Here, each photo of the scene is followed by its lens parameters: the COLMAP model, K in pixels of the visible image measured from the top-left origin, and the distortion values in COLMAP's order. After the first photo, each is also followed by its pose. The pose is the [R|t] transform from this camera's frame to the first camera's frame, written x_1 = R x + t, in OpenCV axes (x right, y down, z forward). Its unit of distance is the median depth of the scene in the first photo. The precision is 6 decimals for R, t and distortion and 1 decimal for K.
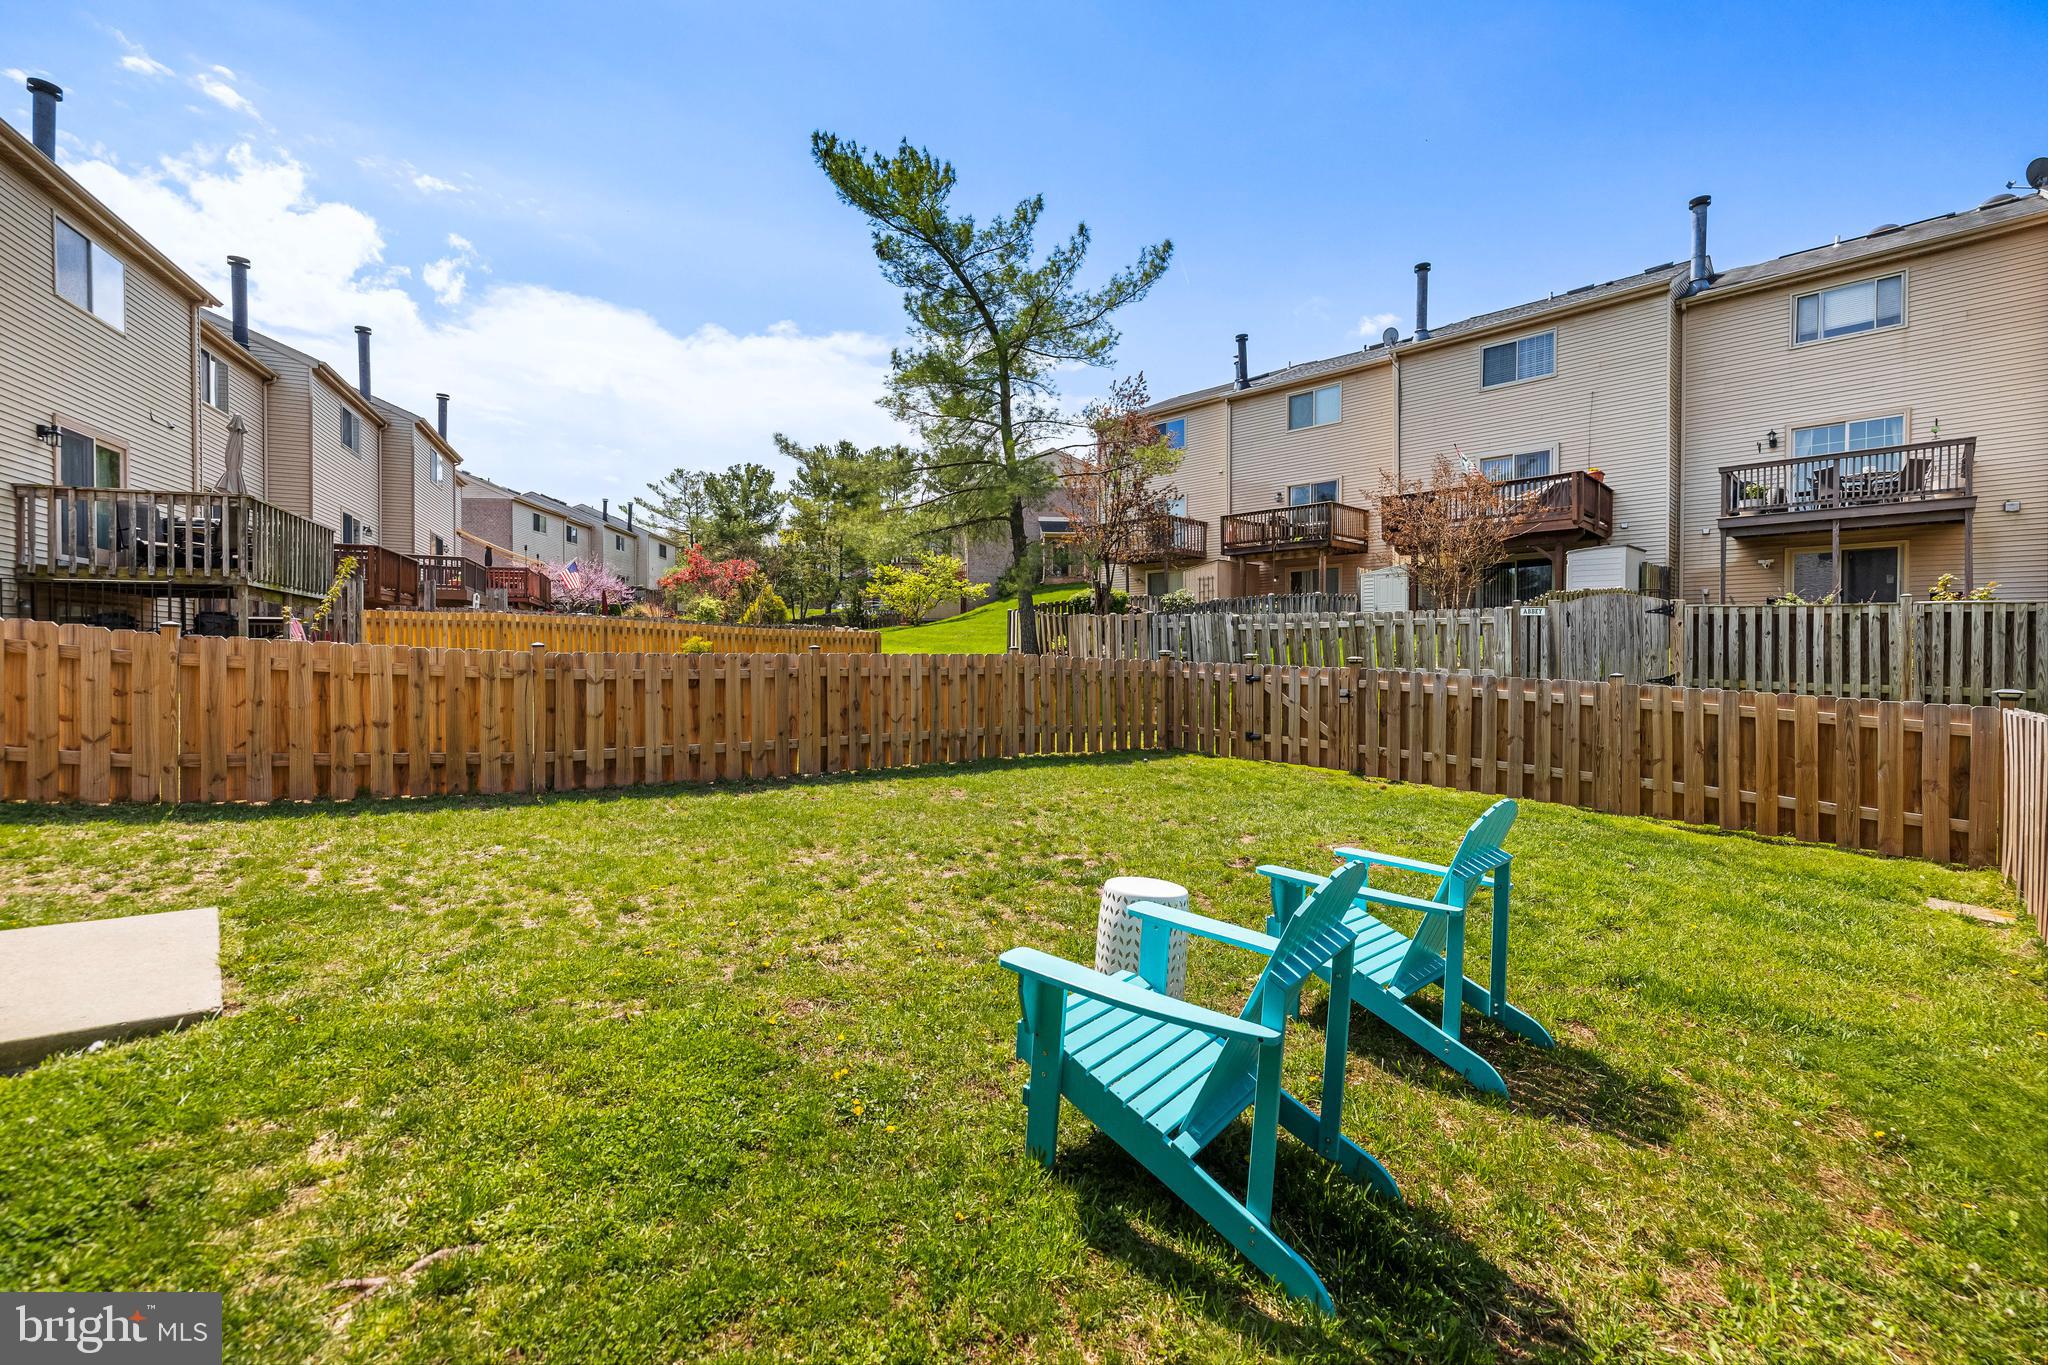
lens RADIAL K [[859.9, 0, 1013.3], [0, 859.9, 657.9], [0, 0, 1]] dist [0.007702, -0.000213]
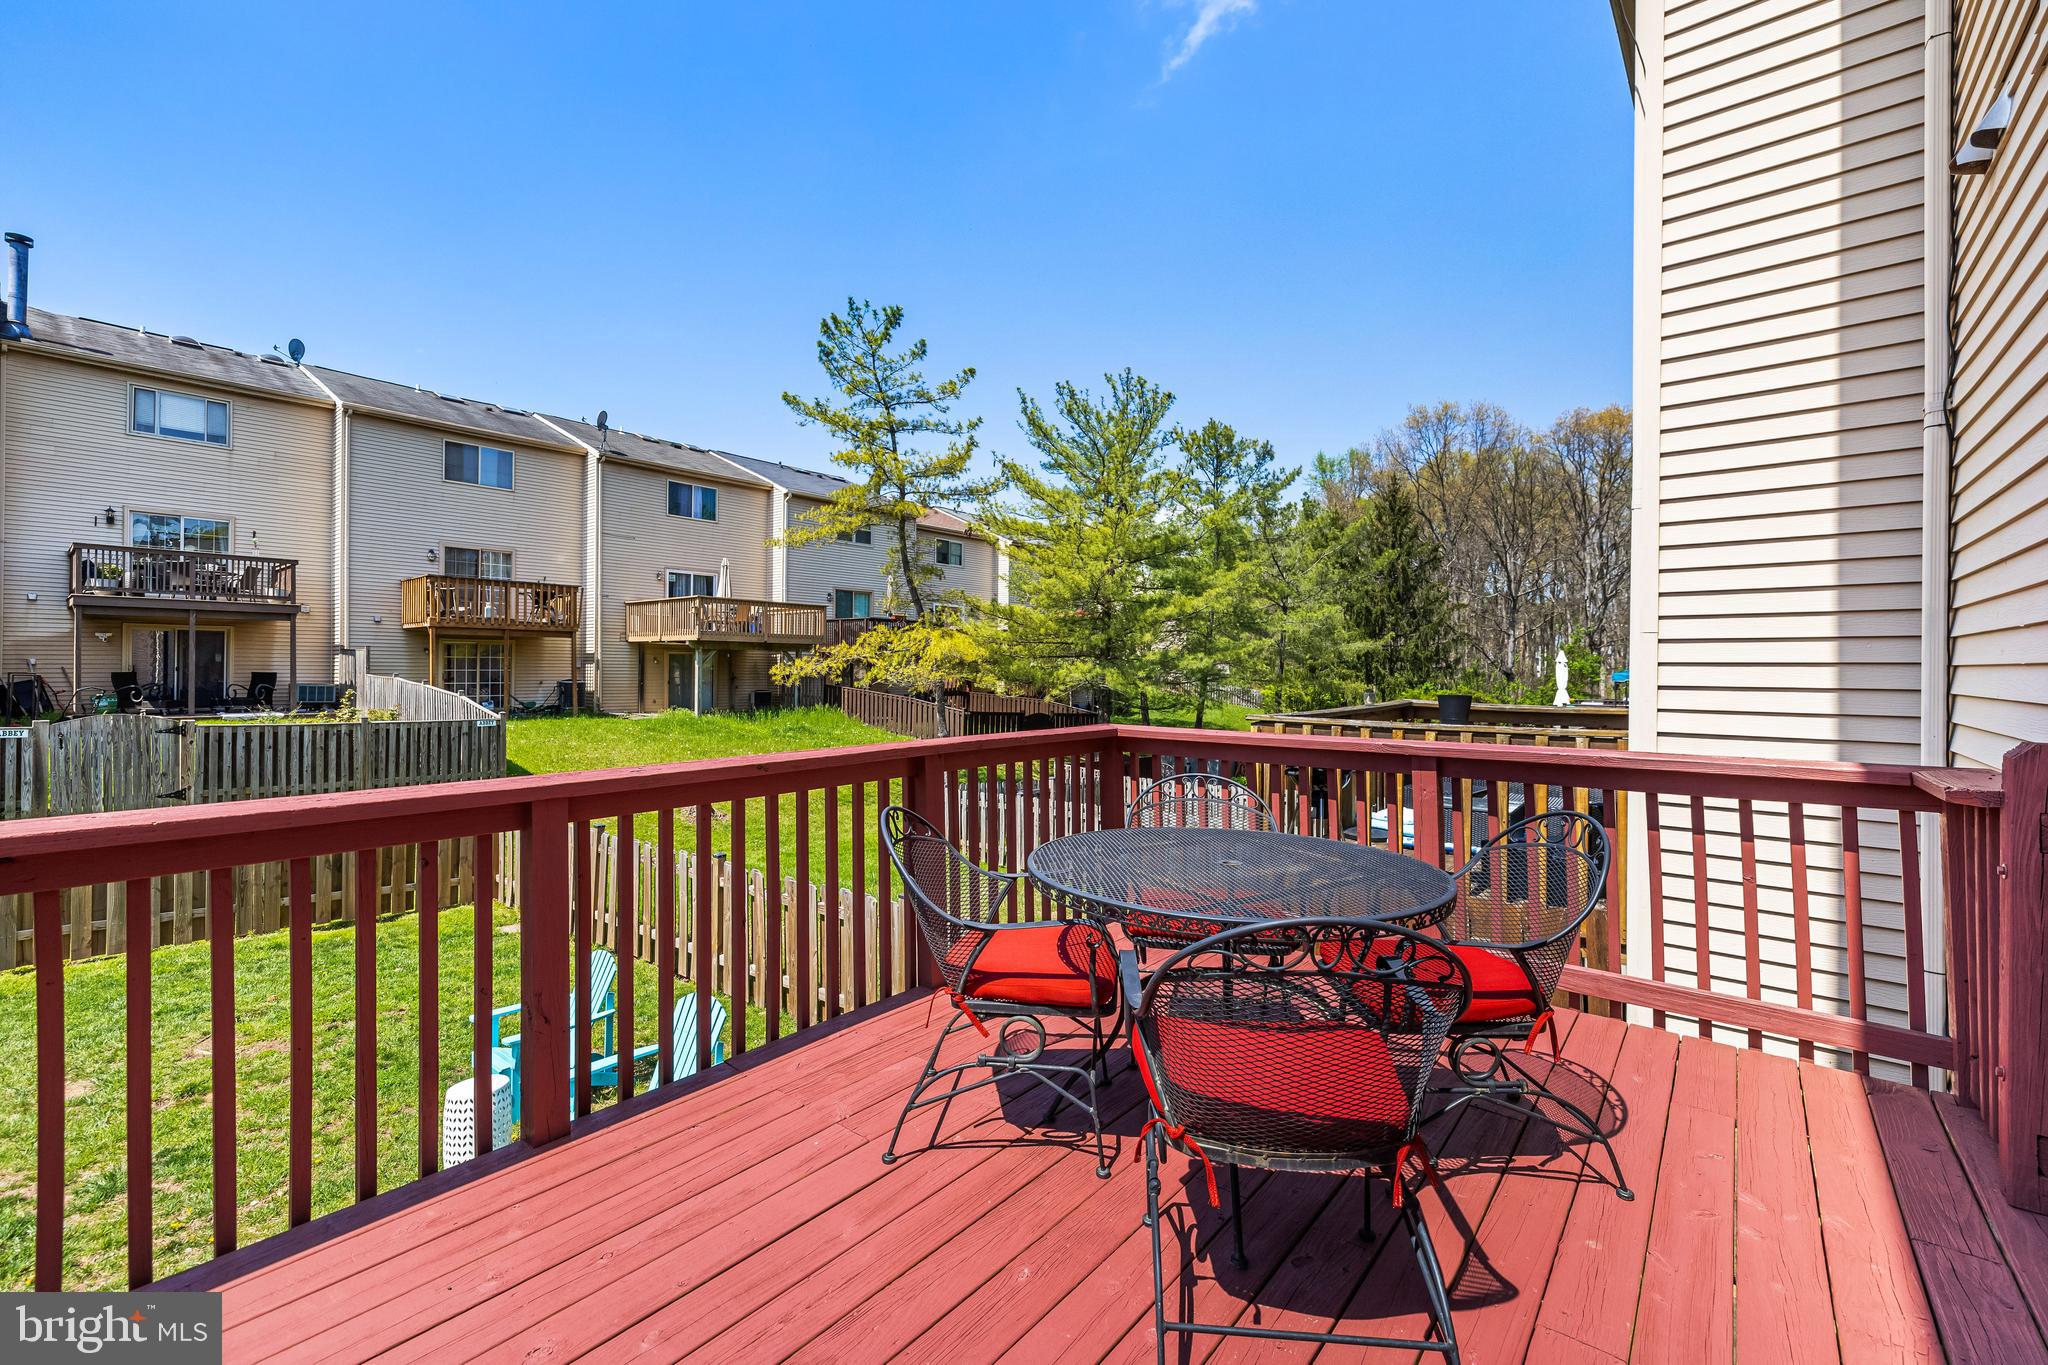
lens RADIAL K [[859.7, 0, 1014.1], [0, 859.7, 674.4], [0, 0, 1]] dist [0.002342, 0.000059]
pose [[-0.092105, -0.013597, 0.995656, -0.425987], [-0.000578, 0.999907, 0.013602, -0.143120], [-0.995749, 0.000677, -0.092105, 0.053642]]
